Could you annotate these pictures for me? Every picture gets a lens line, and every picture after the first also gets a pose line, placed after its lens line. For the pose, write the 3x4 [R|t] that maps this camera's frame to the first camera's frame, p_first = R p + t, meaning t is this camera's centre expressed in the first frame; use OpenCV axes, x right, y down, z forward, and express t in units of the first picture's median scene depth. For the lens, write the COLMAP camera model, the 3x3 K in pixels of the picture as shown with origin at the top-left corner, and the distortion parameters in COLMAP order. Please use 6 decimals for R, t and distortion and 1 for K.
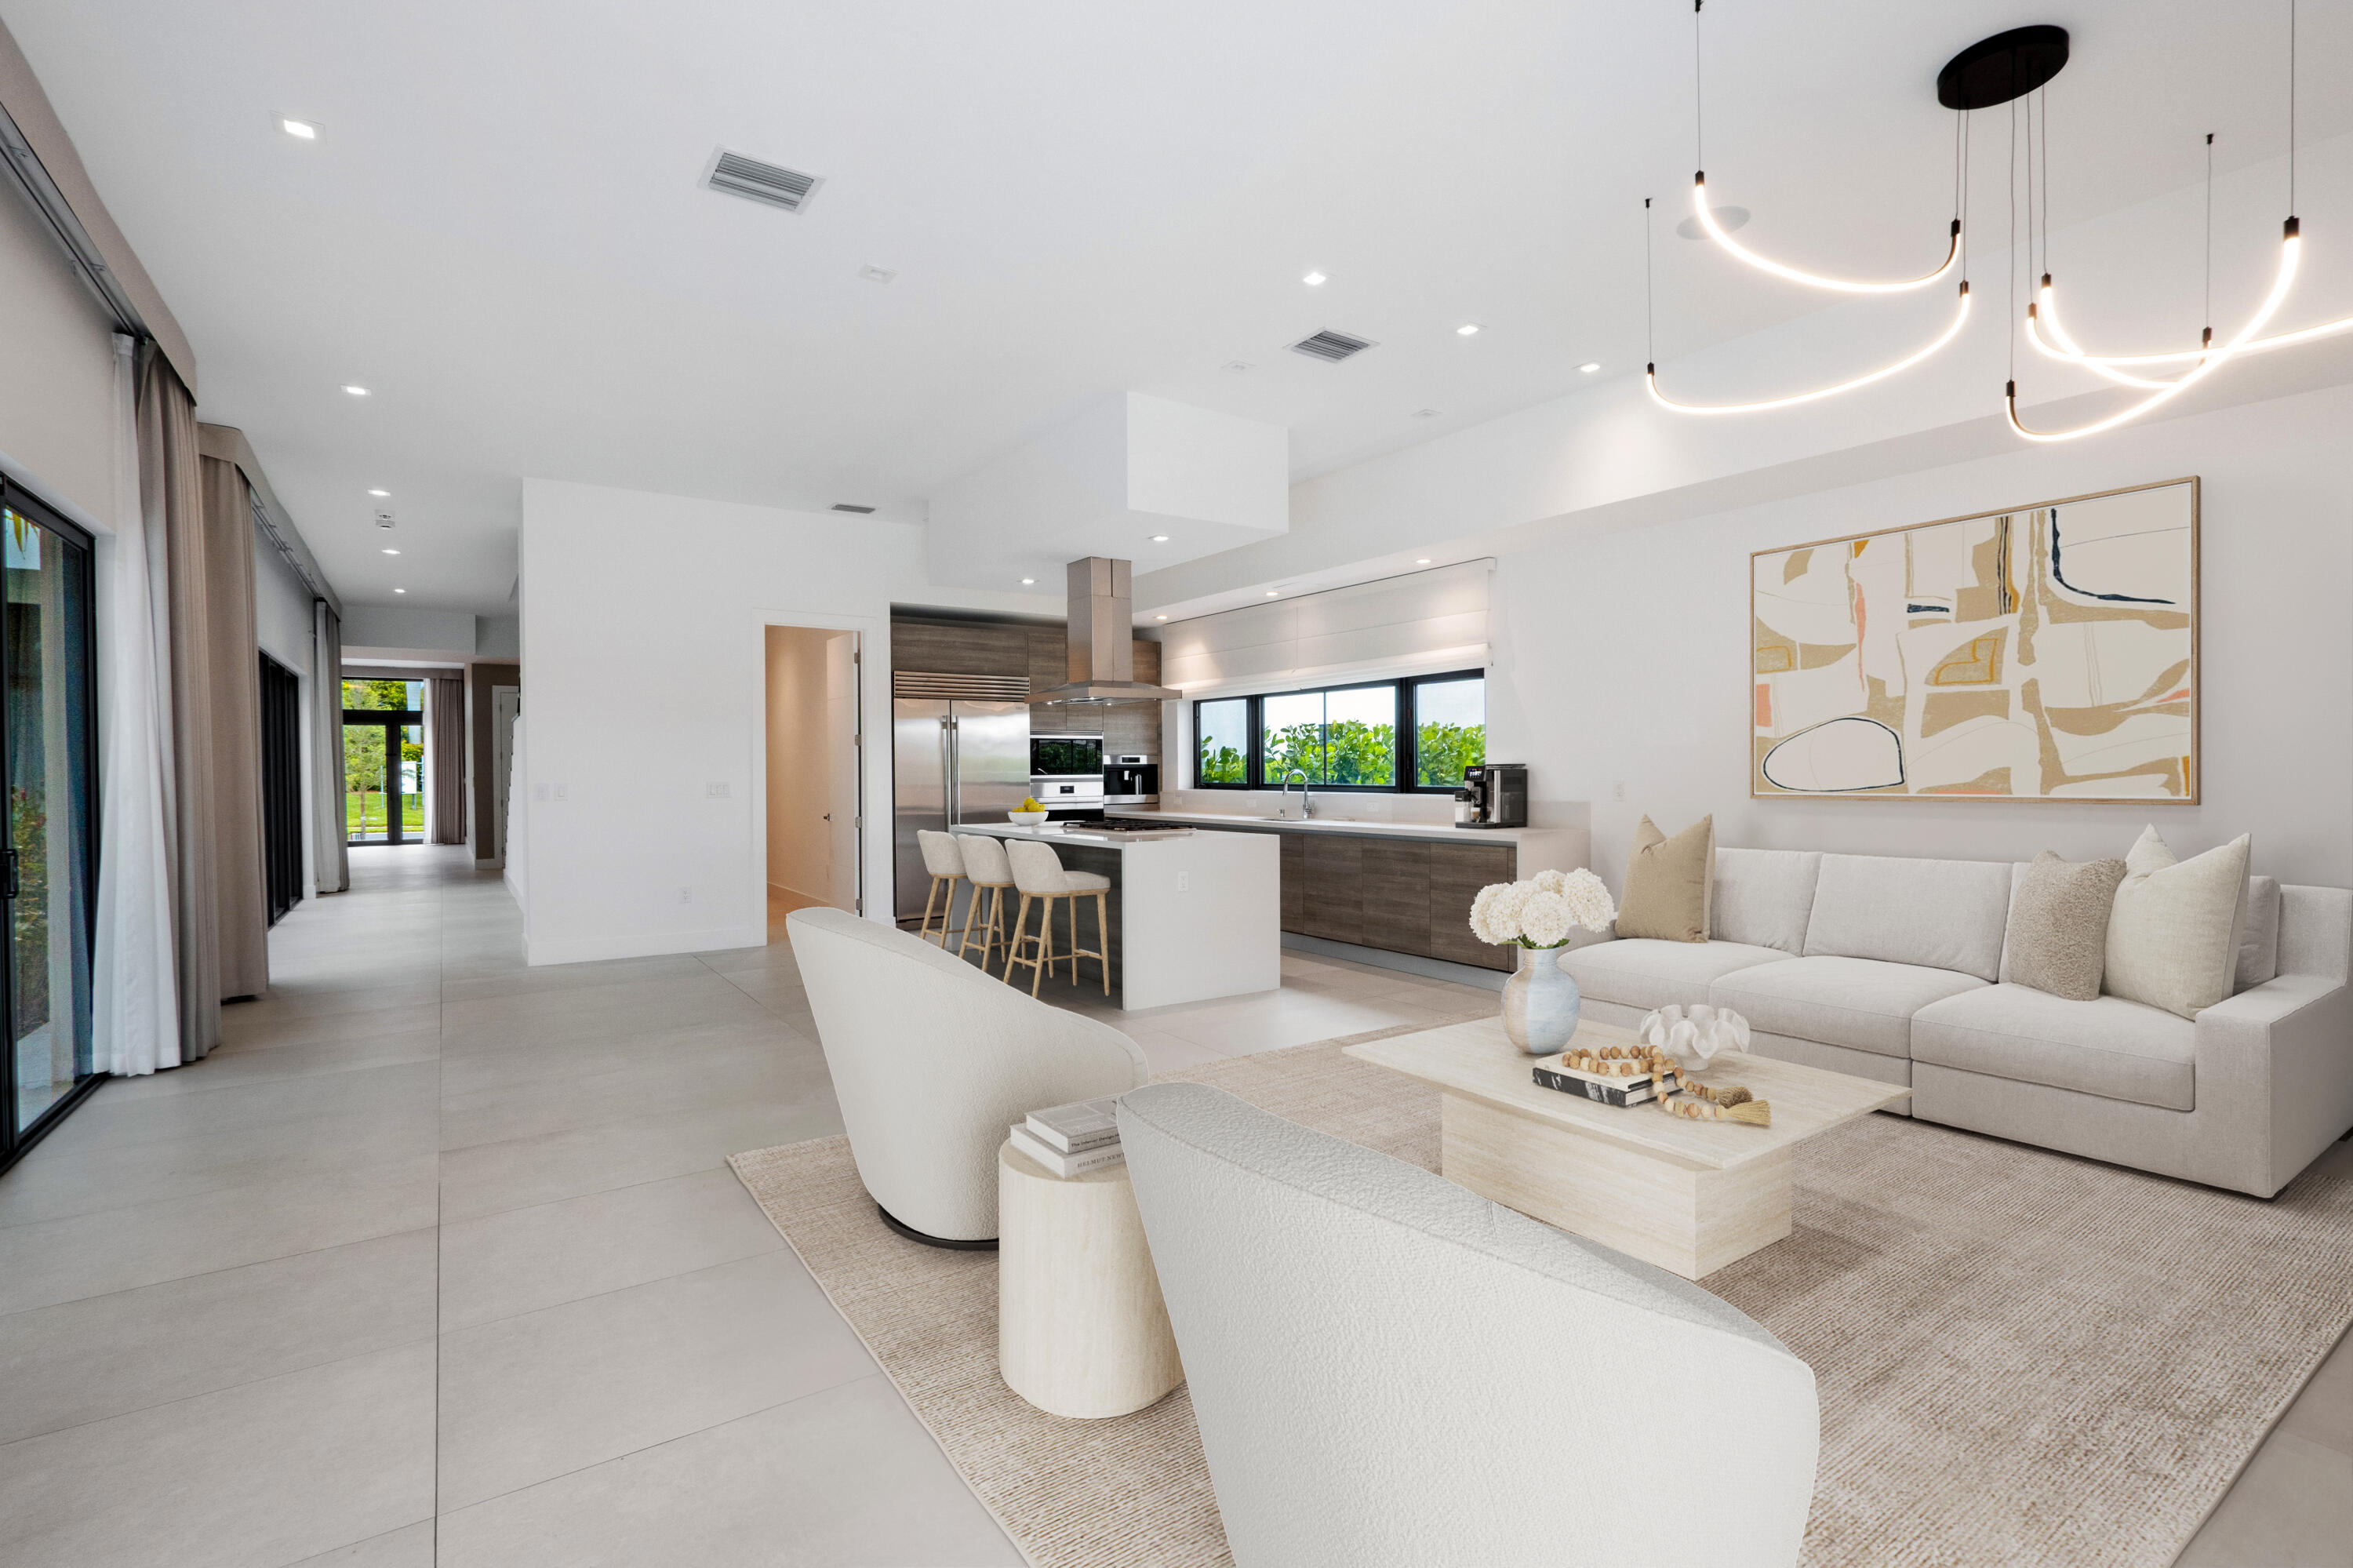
lens RADIAL K [[1088.5, 0, 1183.2], [0, 1088.5, 791.8], [0, 0, 1]] dist [-0.003845, 0.000256]
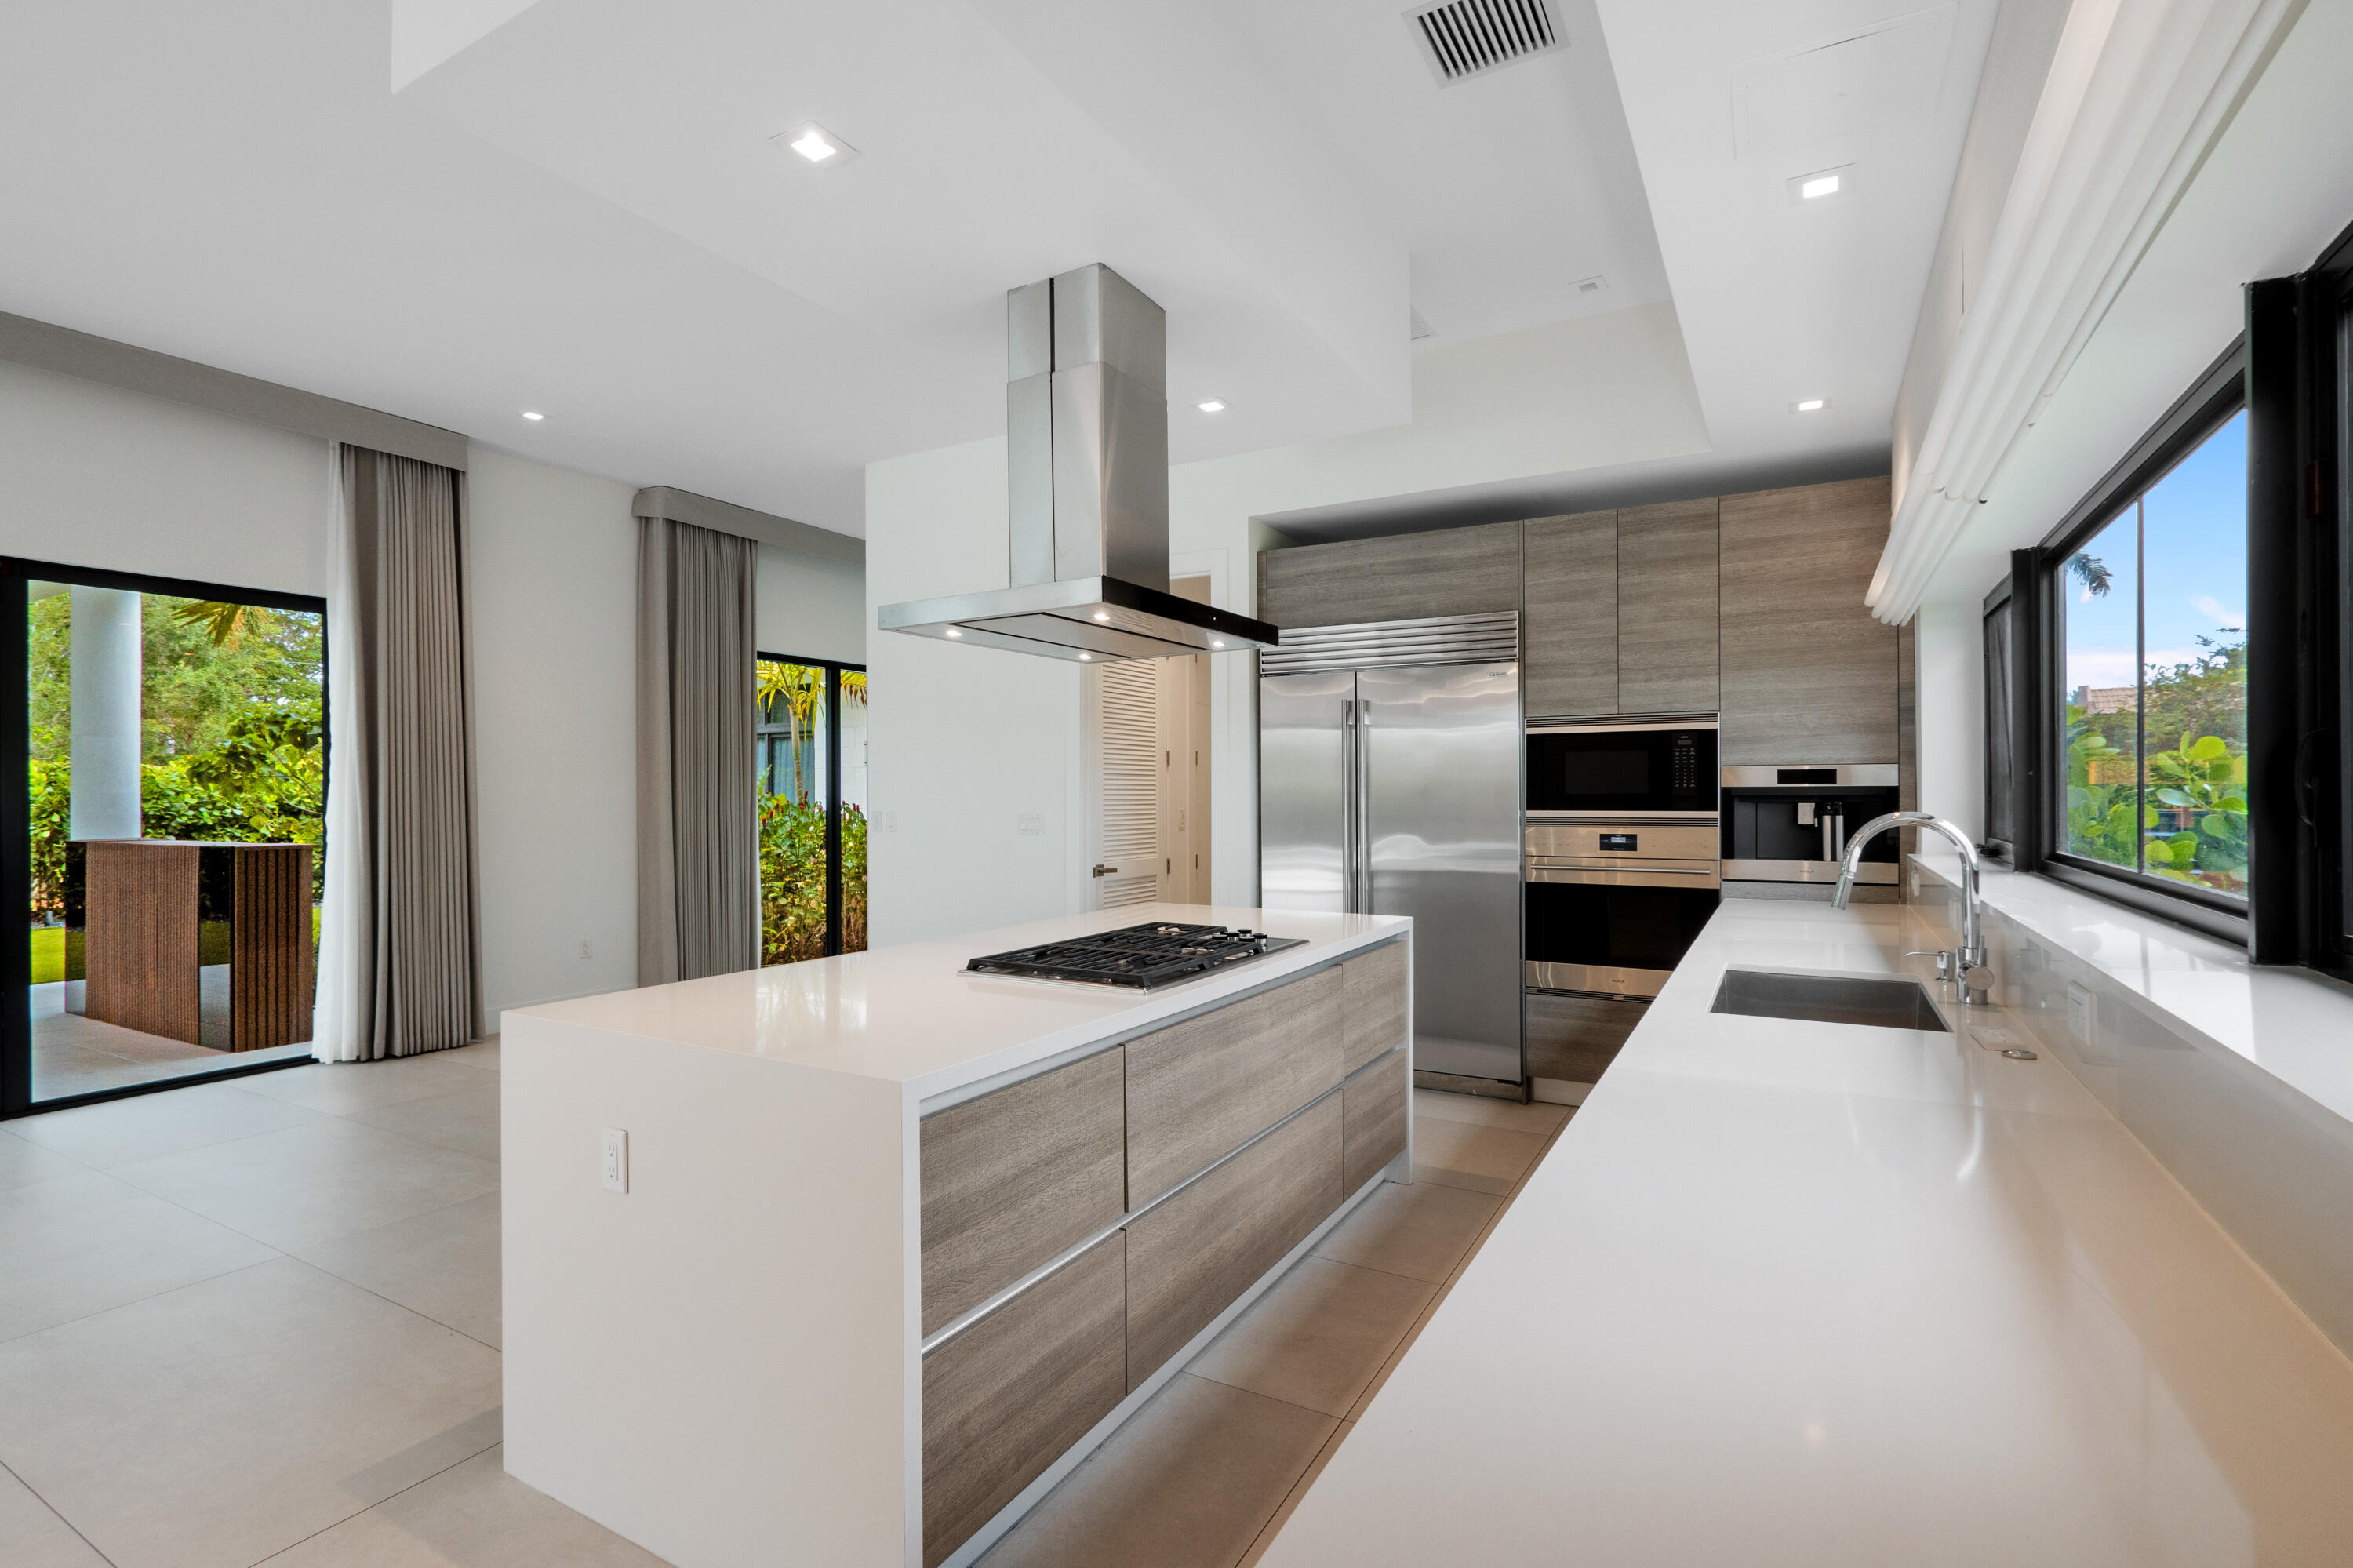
lens RADIAL K [[1088.5, 0, 1183.2], [0, 1088.5, 791.8], [0, 0, 1]] dist [-0.003845, 0.000256]
pose [[0.435414, 0.005389, -0.900214, 0.246508], [-0.017423, 0.999845, -0.002442, -0.020681], [0.900061, 0.016748, 0.435441, 0.686068]]
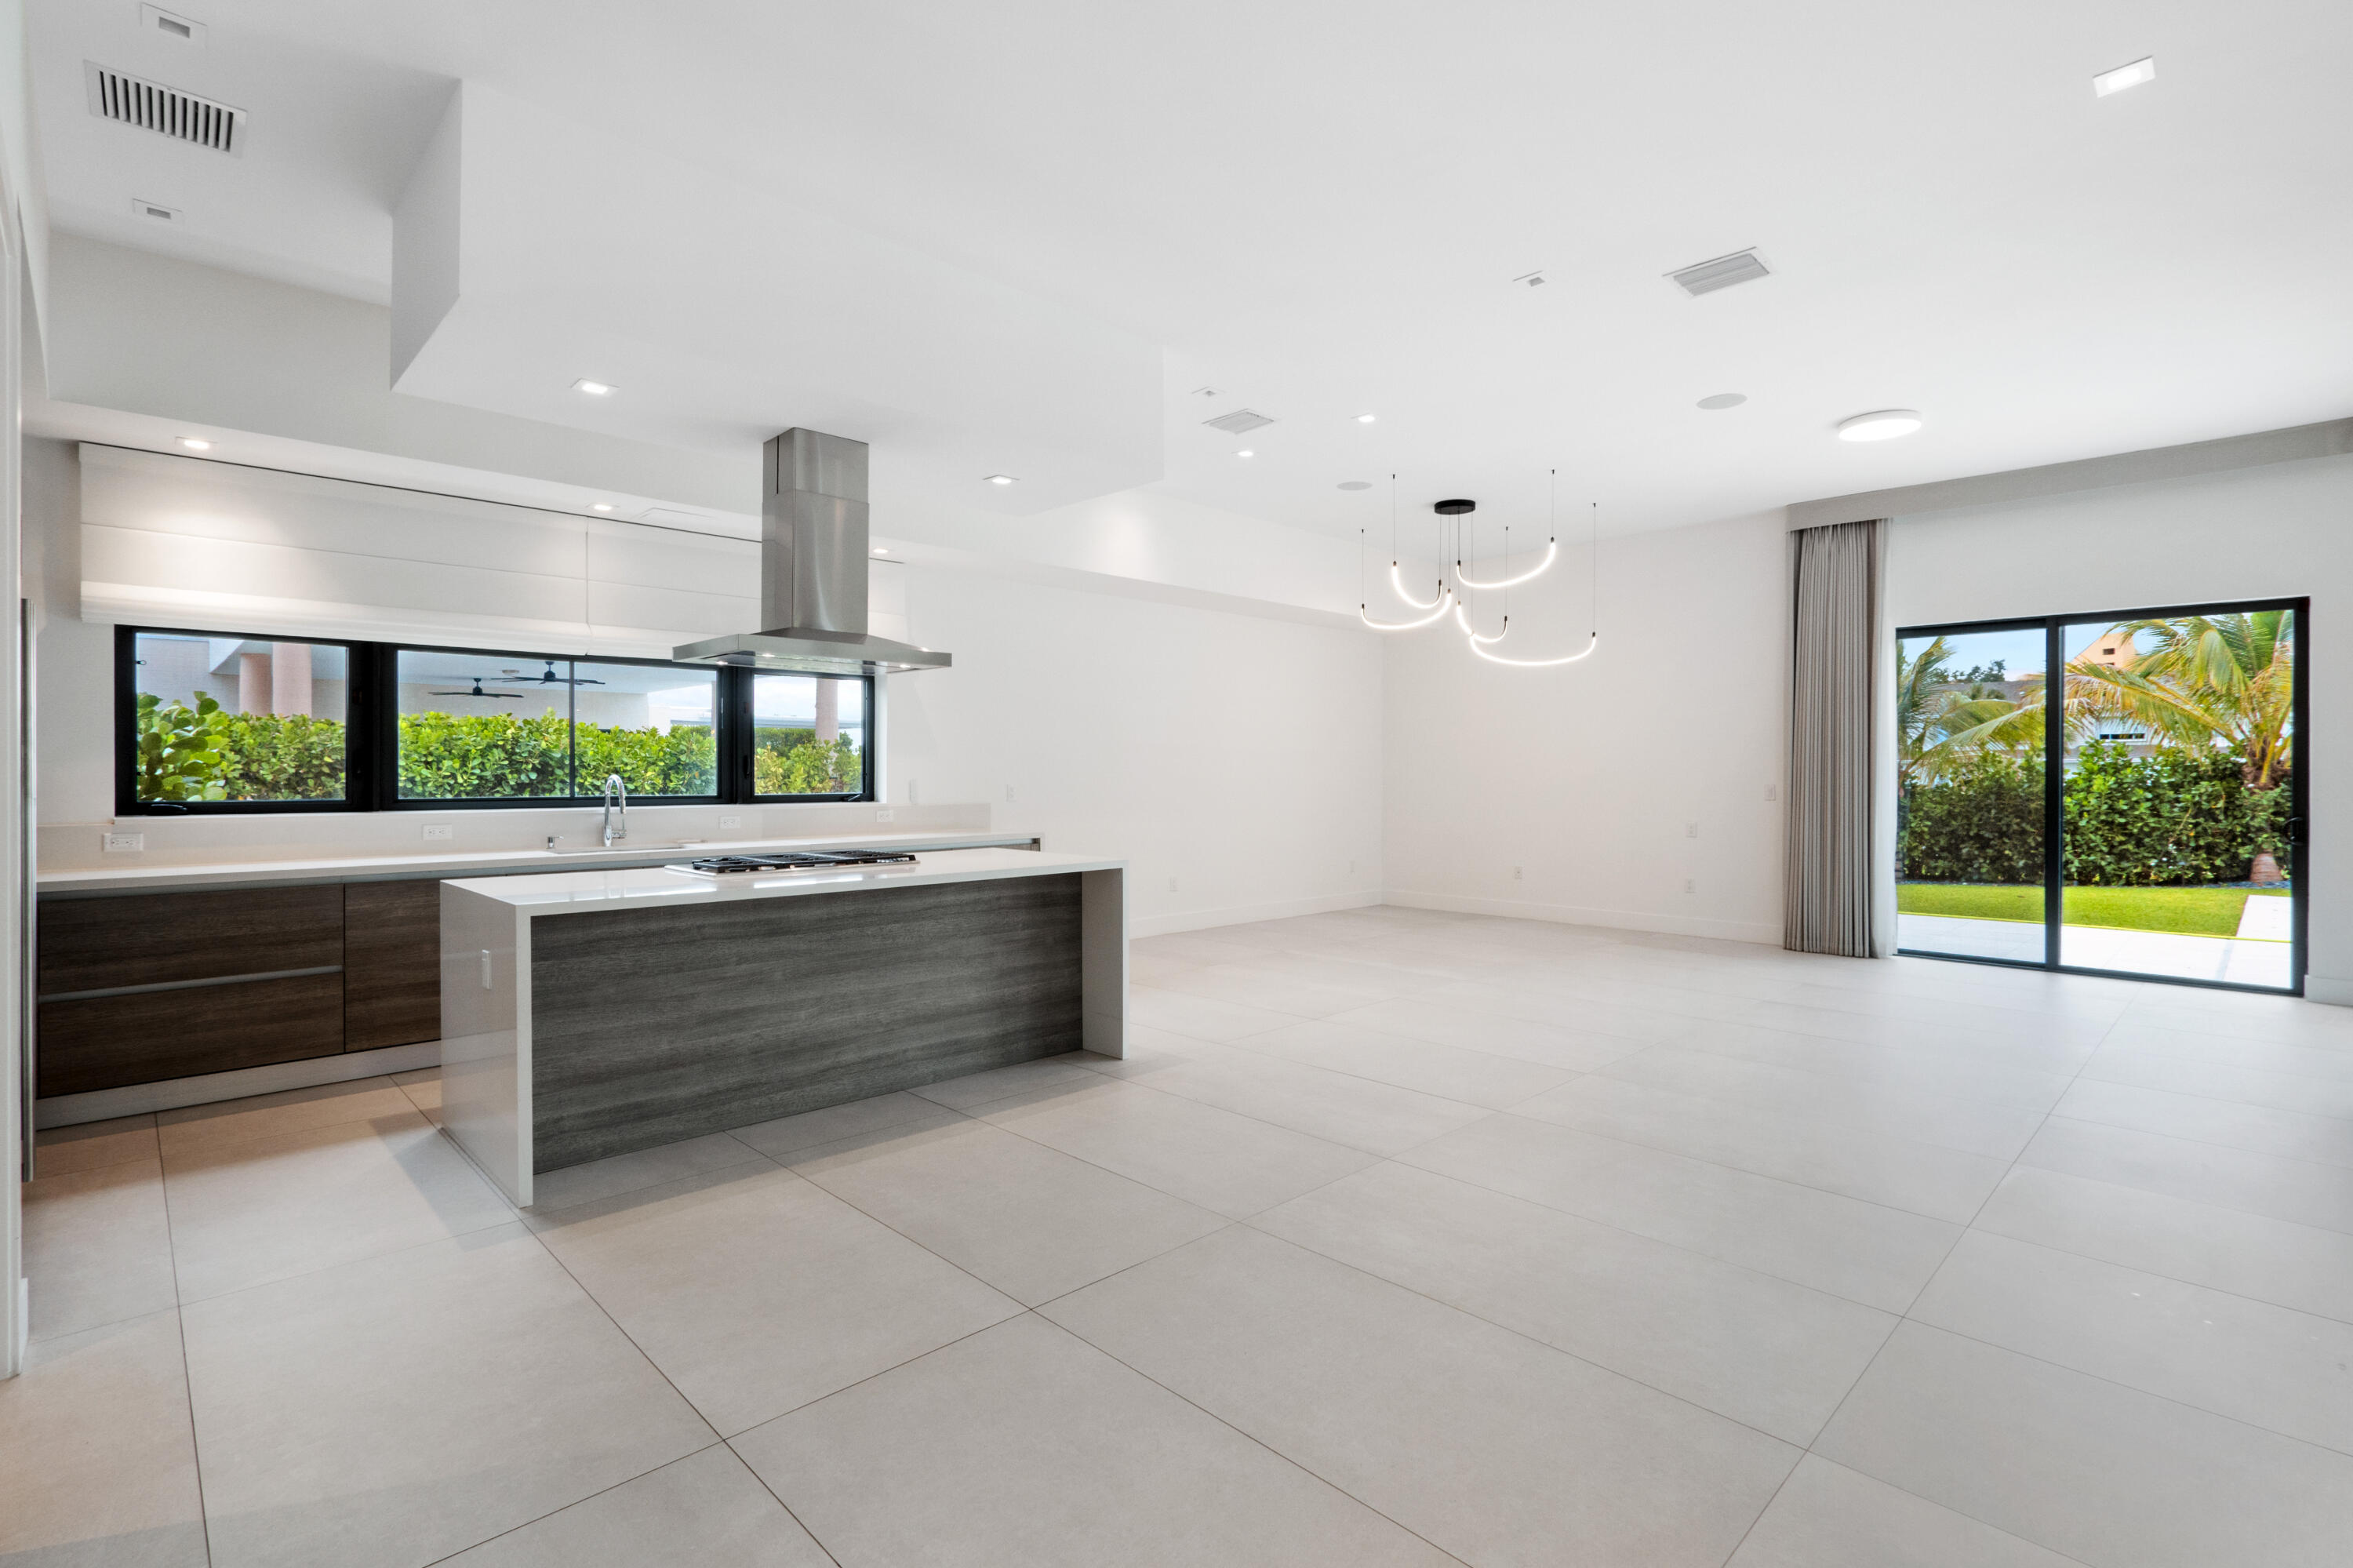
lens RADIAL K [[1100.1, 0, 1177.4], [0, 1100.1, 781.7], [0, 0, 1]] dist [-0.004372, 0.000036]
pose [[-0.174290, -0.002368, 0.984691, -0.591372], [0.021440, 0.999751, 0.006199, -0.011937], [-0.984461, 0.022193, -0.174196, 0.726947]]
